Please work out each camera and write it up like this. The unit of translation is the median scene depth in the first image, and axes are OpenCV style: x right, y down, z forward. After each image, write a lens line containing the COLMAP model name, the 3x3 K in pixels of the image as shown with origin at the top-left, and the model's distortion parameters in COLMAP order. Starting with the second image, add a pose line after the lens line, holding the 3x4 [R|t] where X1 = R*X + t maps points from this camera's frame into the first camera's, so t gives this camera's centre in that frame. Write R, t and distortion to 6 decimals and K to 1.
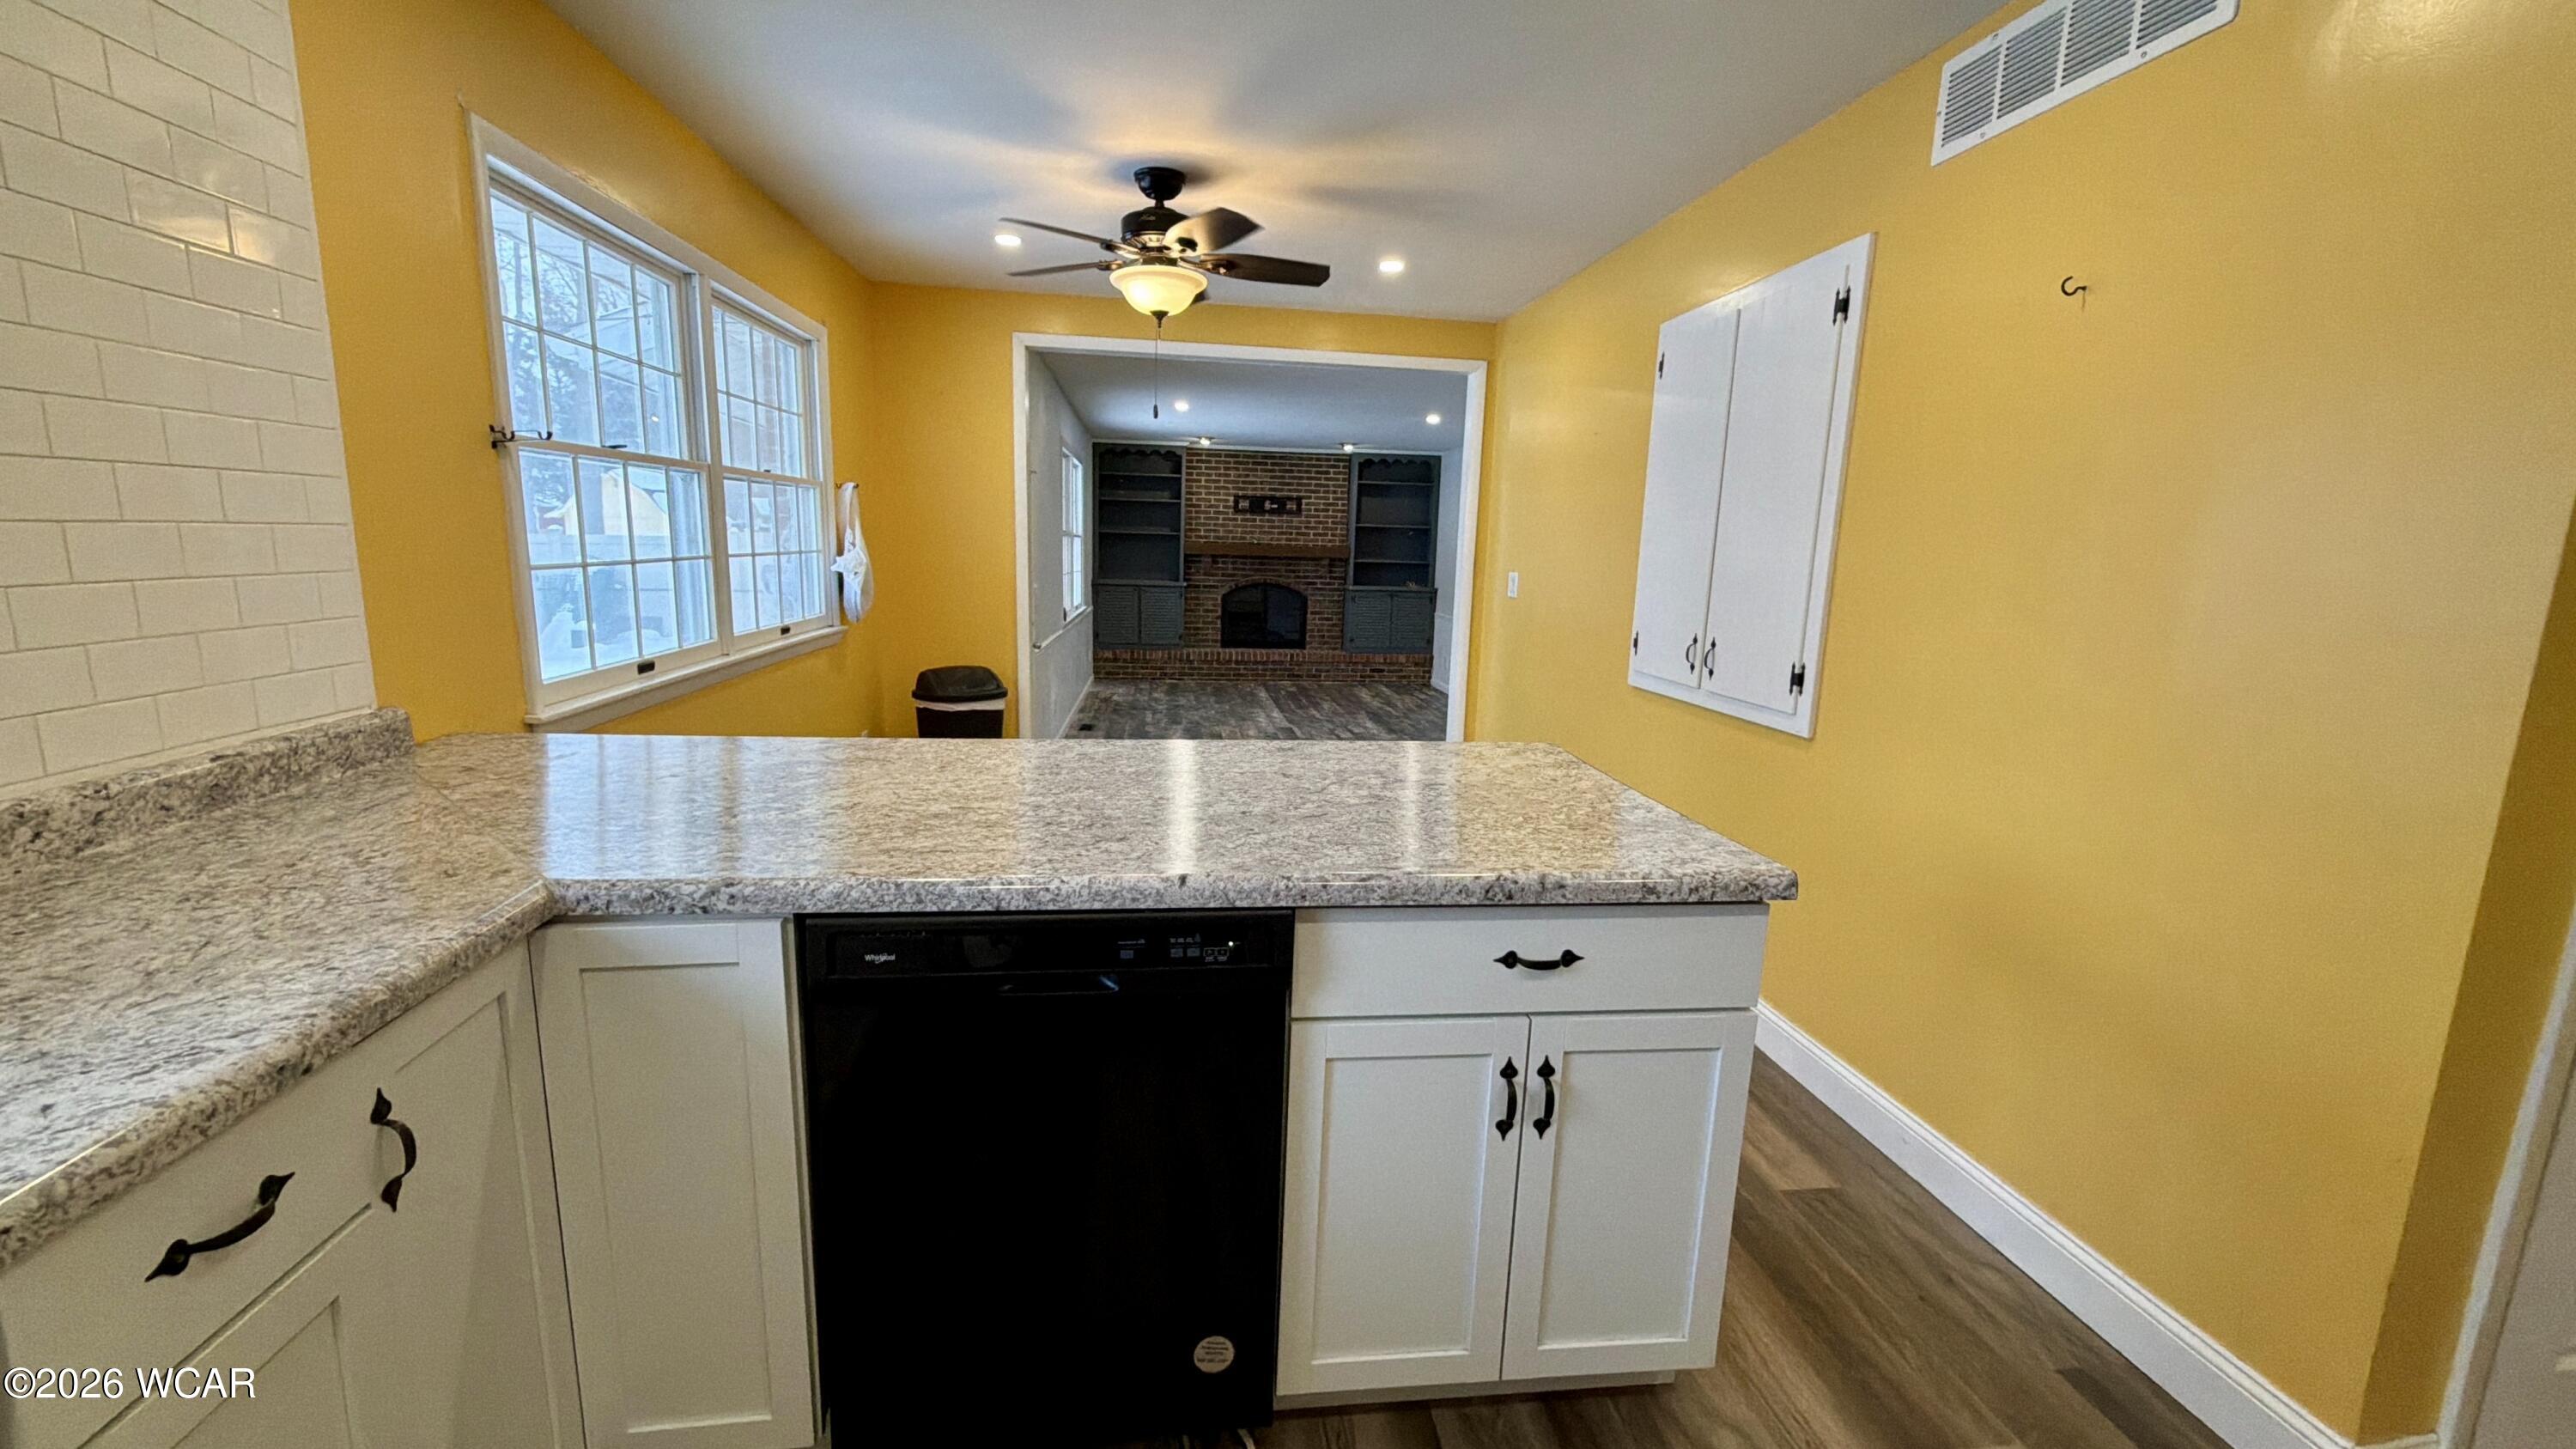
lens RADIAL K [[1016.7, 0, 1278.7], [0, 1016.7, 736.4], [0, 0, 1]] dist [0.001750, 0.000382]
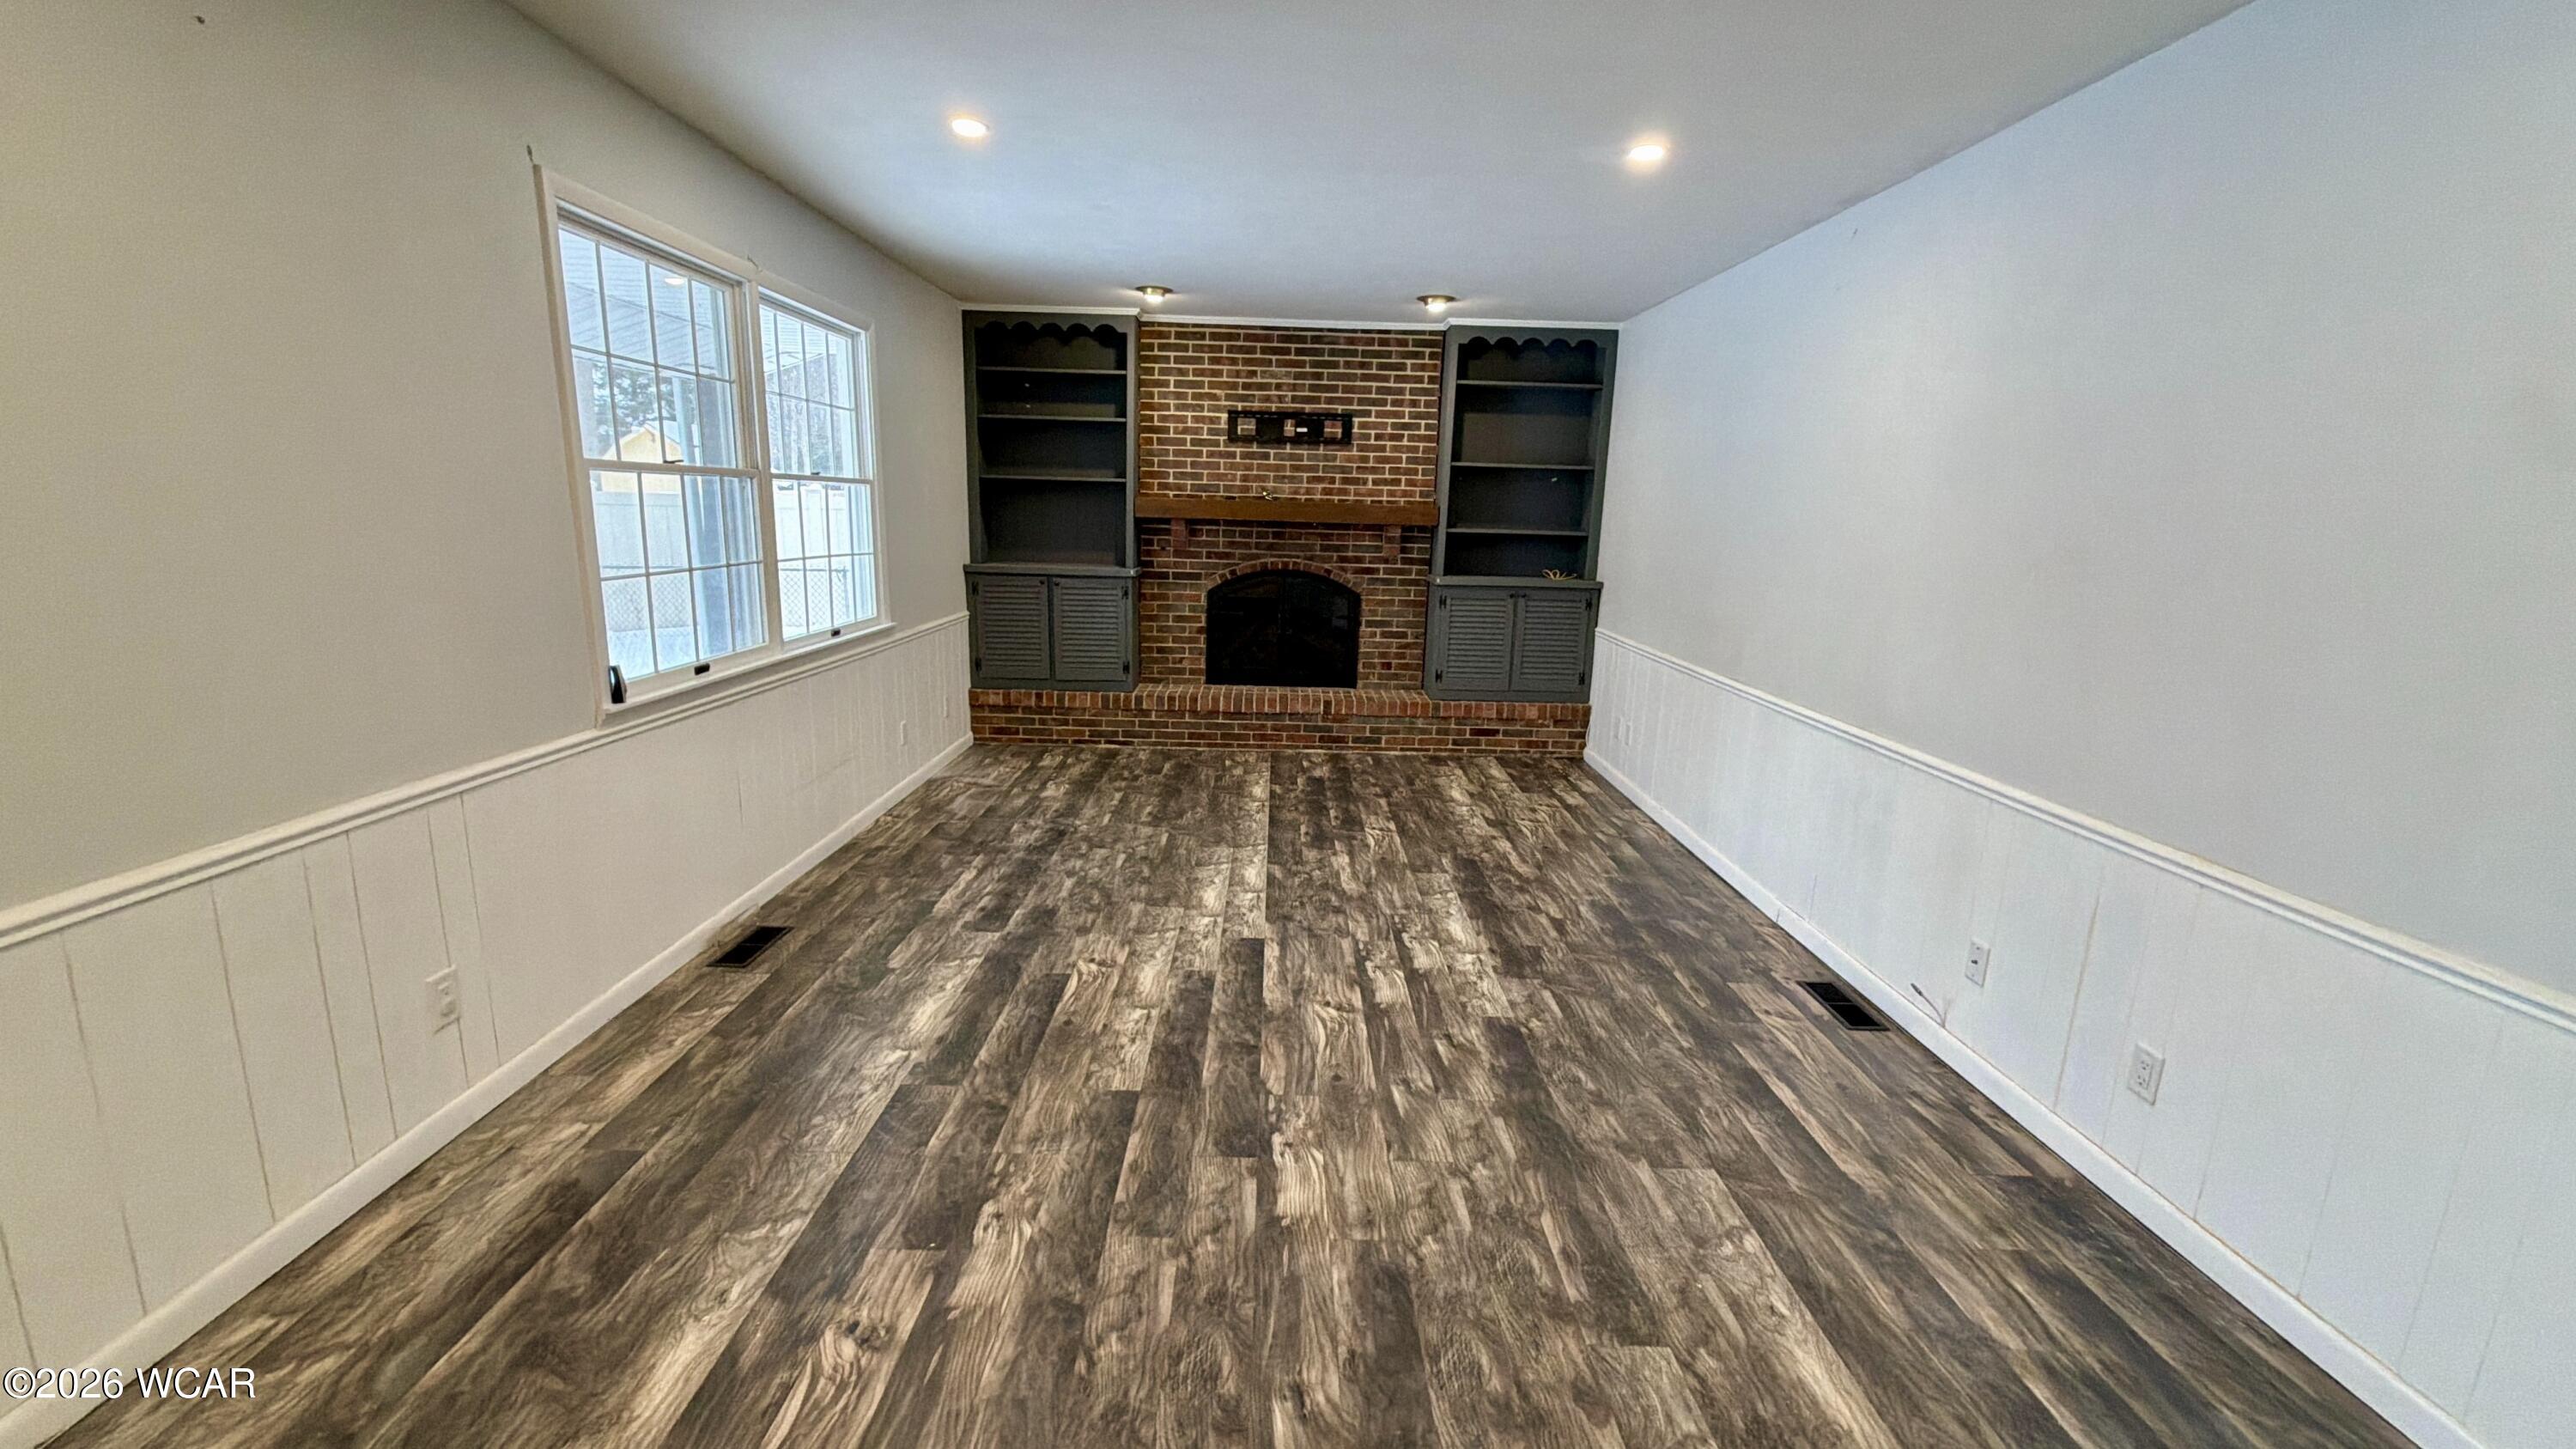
lens RADIAL K [[1016.7, 0, 1289.2], [0, 1016.7, 716.8], [0, 0, 1]] dist [0.001750, 0.000382]
pose [[0.994424, 0.023394, -0.102826, 0.048945], [-0.021305, 0.999545, 0.021371, -0.083569], [0.103279, -0.019061, 0.994470, 0.451705]]
